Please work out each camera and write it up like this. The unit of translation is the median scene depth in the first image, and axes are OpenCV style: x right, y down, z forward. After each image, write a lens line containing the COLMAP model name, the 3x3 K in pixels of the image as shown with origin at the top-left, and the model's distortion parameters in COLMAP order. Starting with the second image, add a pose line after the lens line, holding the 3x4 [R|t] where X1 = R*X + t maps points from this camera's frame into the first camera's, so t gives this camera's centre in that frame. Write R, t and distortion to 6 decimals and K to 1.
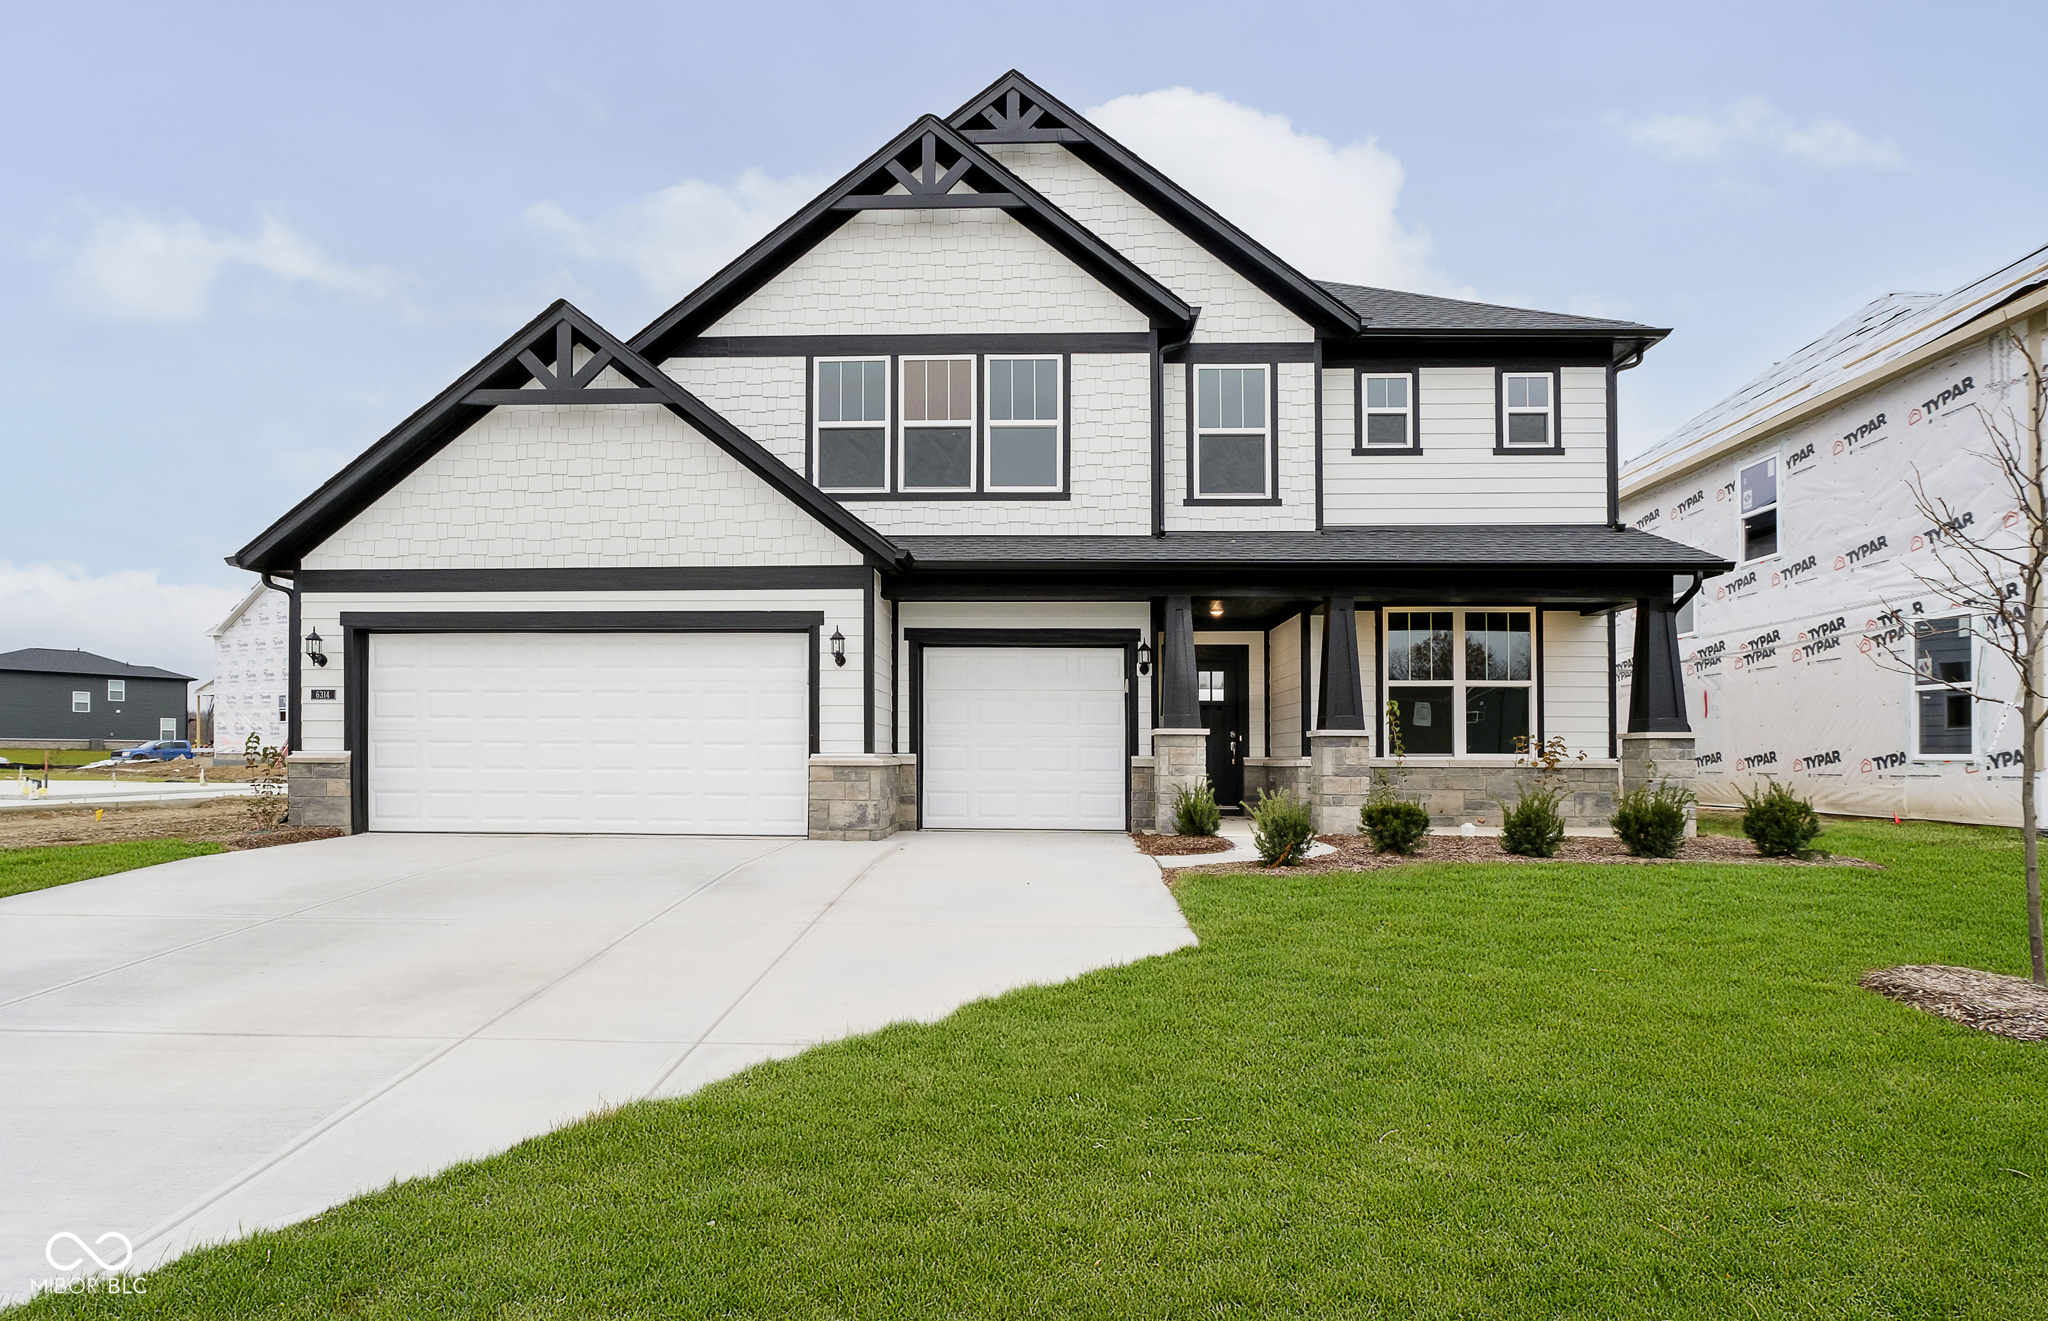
lens RADIAL K [[1036.3, 0, 1025.9], [0, 1036.3, 741.3], [0, 0, 1]] dist [-0.019579, 0.011225]
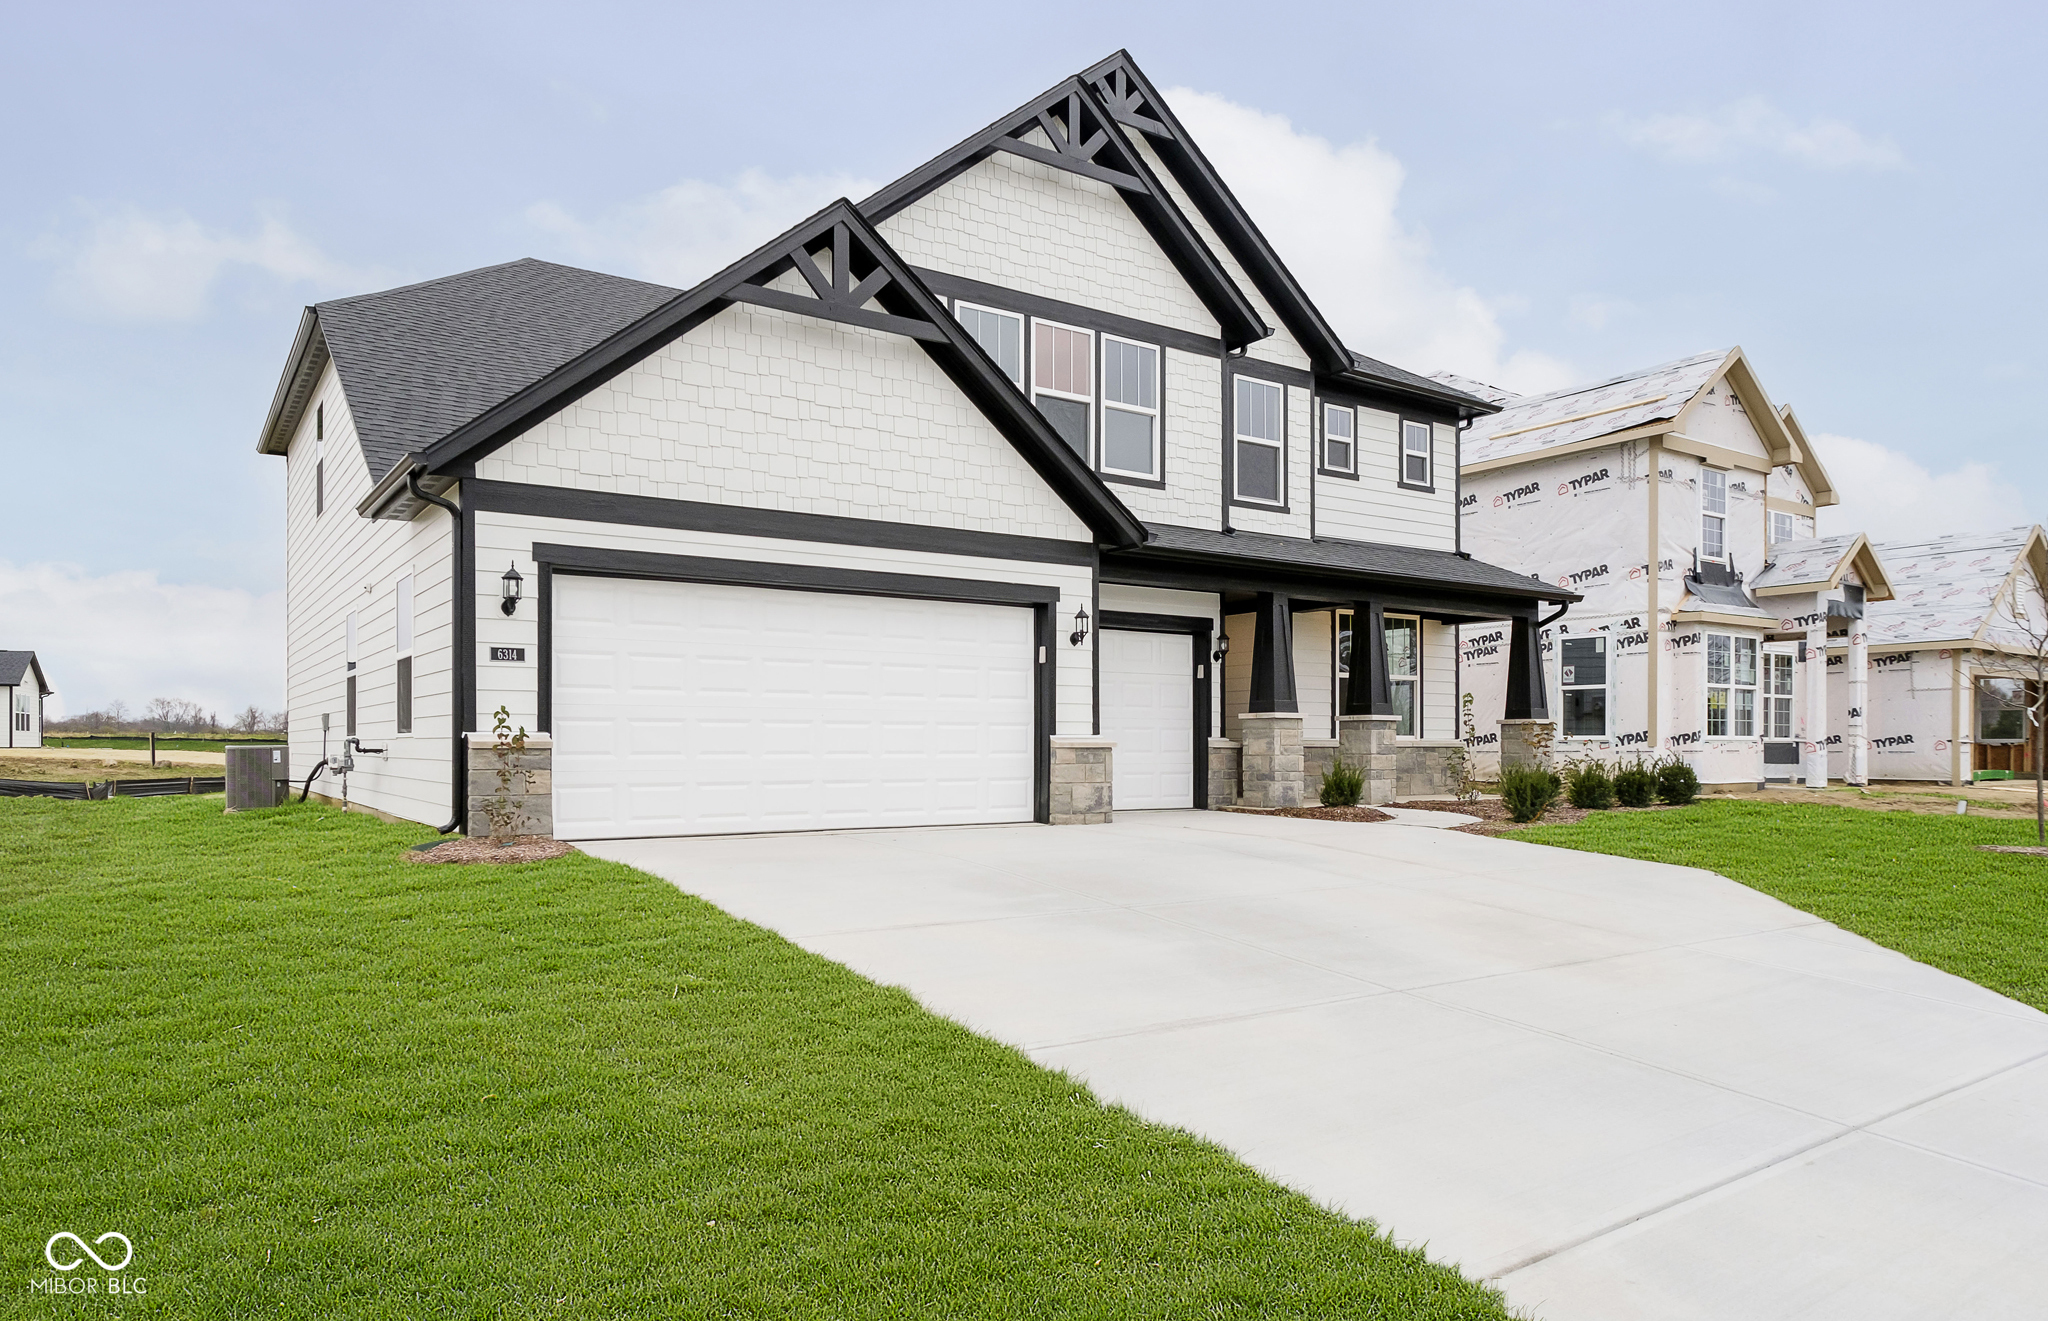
lens RADIAL K [[1260.4, 0, 1023.5], [0, 1260.4, 738.3], [0, 0, 1]] dist [-0.001990, -0.001168]
pose [[0.811926, -0.001984, 0.583757, -0.803224], [-0.004936, 0.999935, 0.010265, 0.002455], [-0.583739, -0.011216, 0.811864, 0.060309]]
